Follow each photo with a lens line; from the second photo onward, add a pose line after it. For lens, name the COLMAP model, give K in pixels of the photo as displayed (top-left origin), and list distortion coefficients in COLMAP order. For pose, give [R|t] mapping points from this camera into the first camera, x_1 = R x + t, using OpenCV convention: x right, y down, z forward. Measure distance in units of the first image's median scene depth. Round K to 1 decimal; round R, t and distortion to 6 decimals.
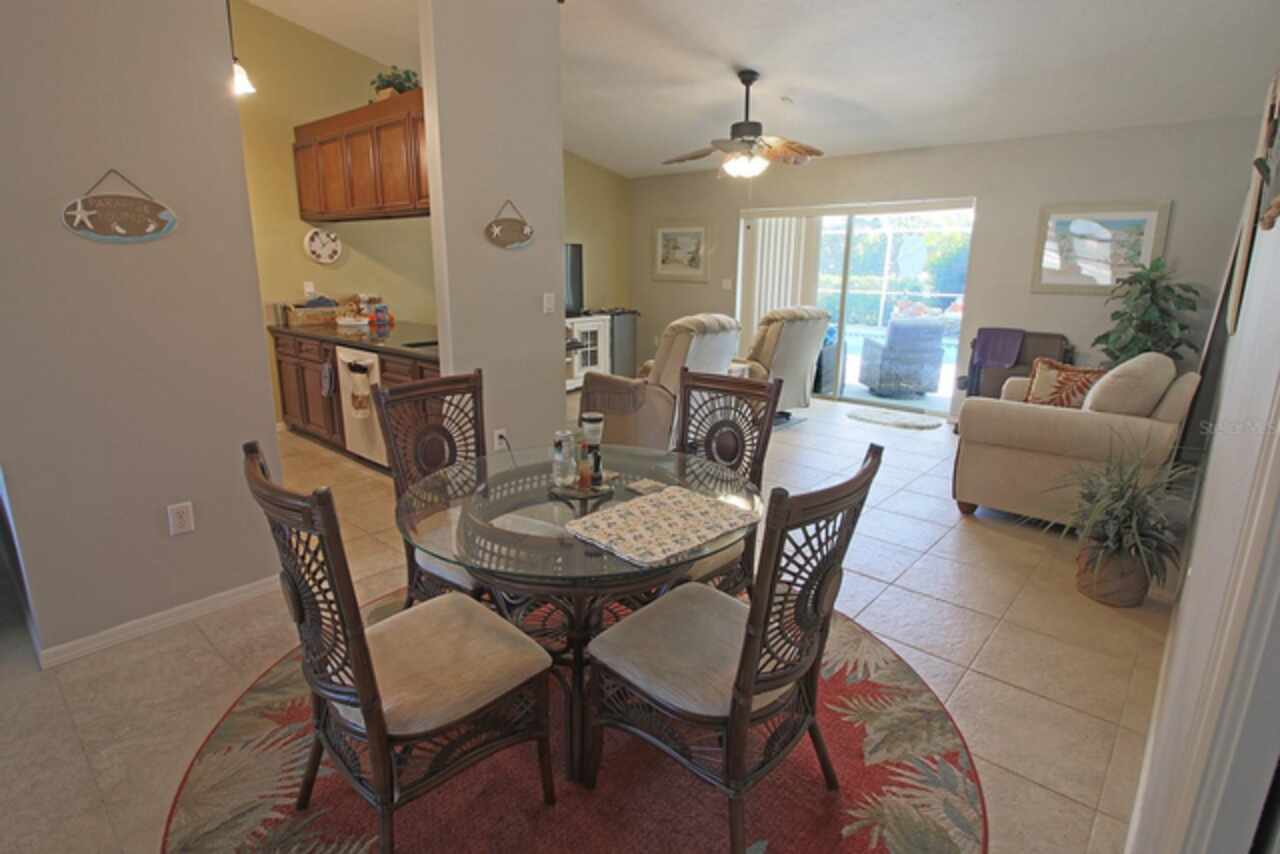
lens RADIAL K [[653.1, 0, 626.4], [0, 653.1, 416.9], [0, 0, 1]] dist [0.002135, -0.015076]
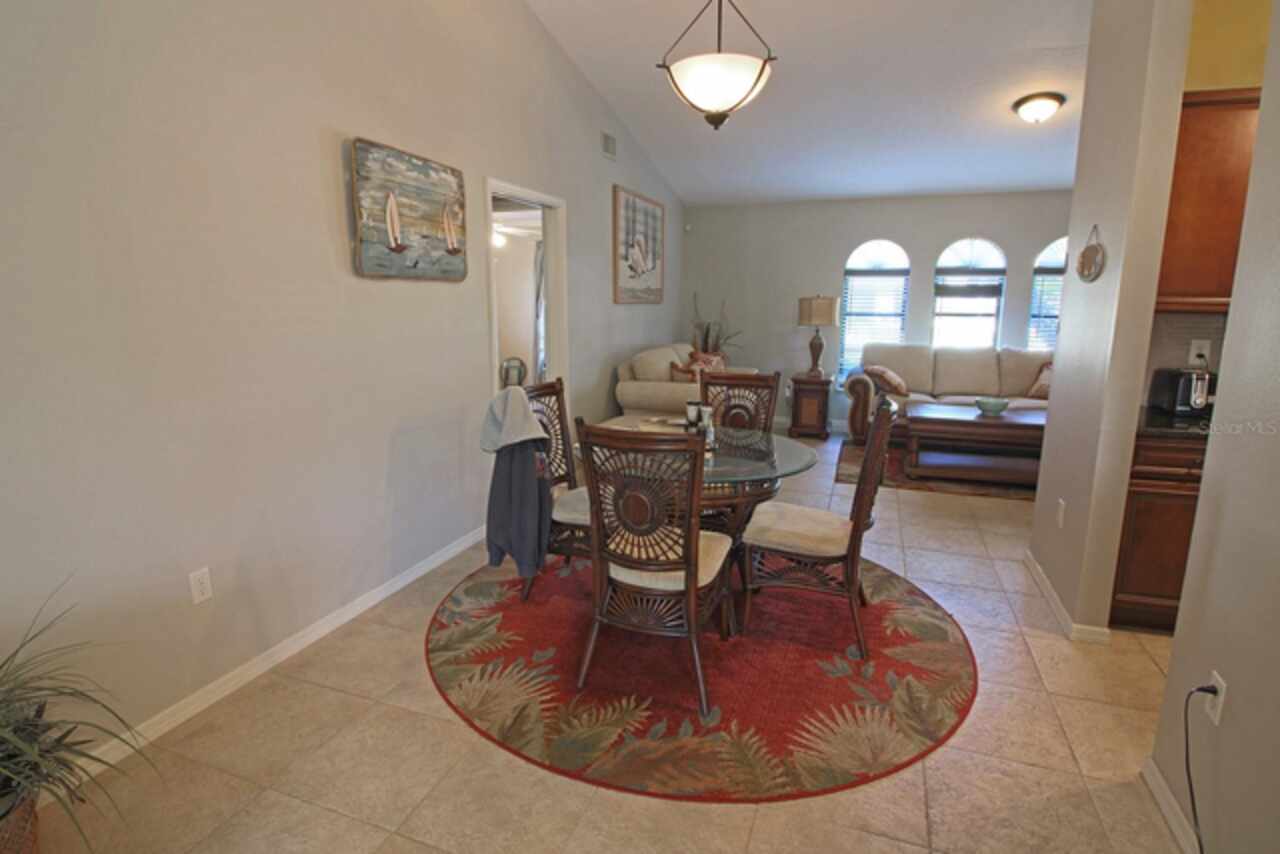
lens RADIAL K [[653.1, 0, 626.4], [0, 653.1, 416.9], [0, 0, 1]] dist [0.002135, -0.015076]
pose [[-0.929332, 0.060503, -0.364254, 0.216485], [-0.092404, 0.916988, 0.388066, -0.182022], [0.357495, 0.394301, -0.846595, 0.770111]]
